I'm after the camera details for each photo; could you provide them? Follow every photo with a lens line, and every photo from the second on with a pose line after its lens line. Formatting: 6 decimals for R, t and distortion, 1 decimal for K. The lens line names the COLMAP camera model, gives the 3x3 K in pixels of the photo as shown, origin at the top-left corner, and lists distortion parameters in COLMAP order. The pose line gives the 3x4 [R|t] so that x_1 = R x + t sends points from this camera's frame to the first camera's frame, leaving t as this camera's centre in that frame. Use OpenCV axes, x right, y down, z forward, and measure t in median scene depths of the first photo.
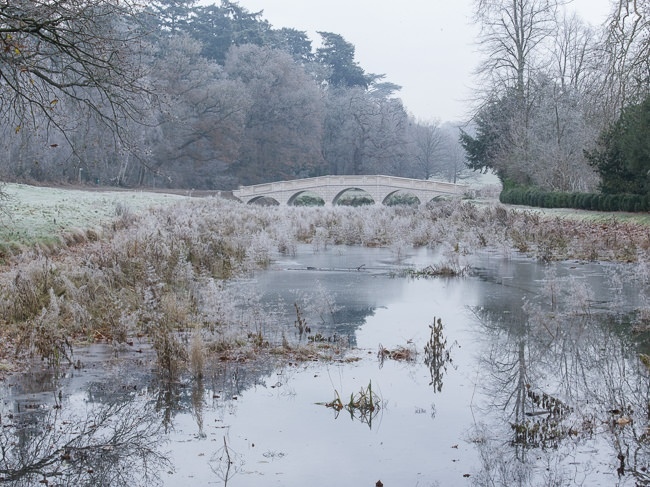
lens RADIAL K [[3433.6, 0, 325.0], [0, 3433.6, 243.5], [0, 0, 1]] dist [-1.240118, 0.000000]
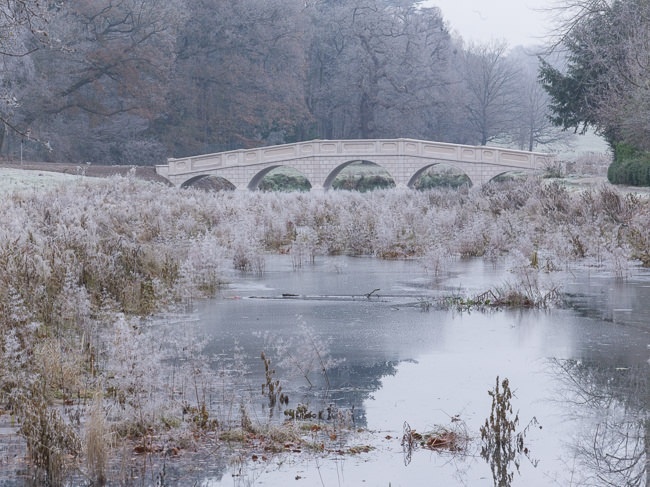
lens RADIAL K [[2358.8, 0, 324.0], [0, 2358.8, 243.4], [0, 0, 1]] dist [0.559238, 0.000000]
pose [[0.999872, -0.005404, 0.015053, -0.004094], [0.005498, 0.999966, -0.006204, 0.000711], [-0.015019, 0.006286, 0.999867, 0.590349]]
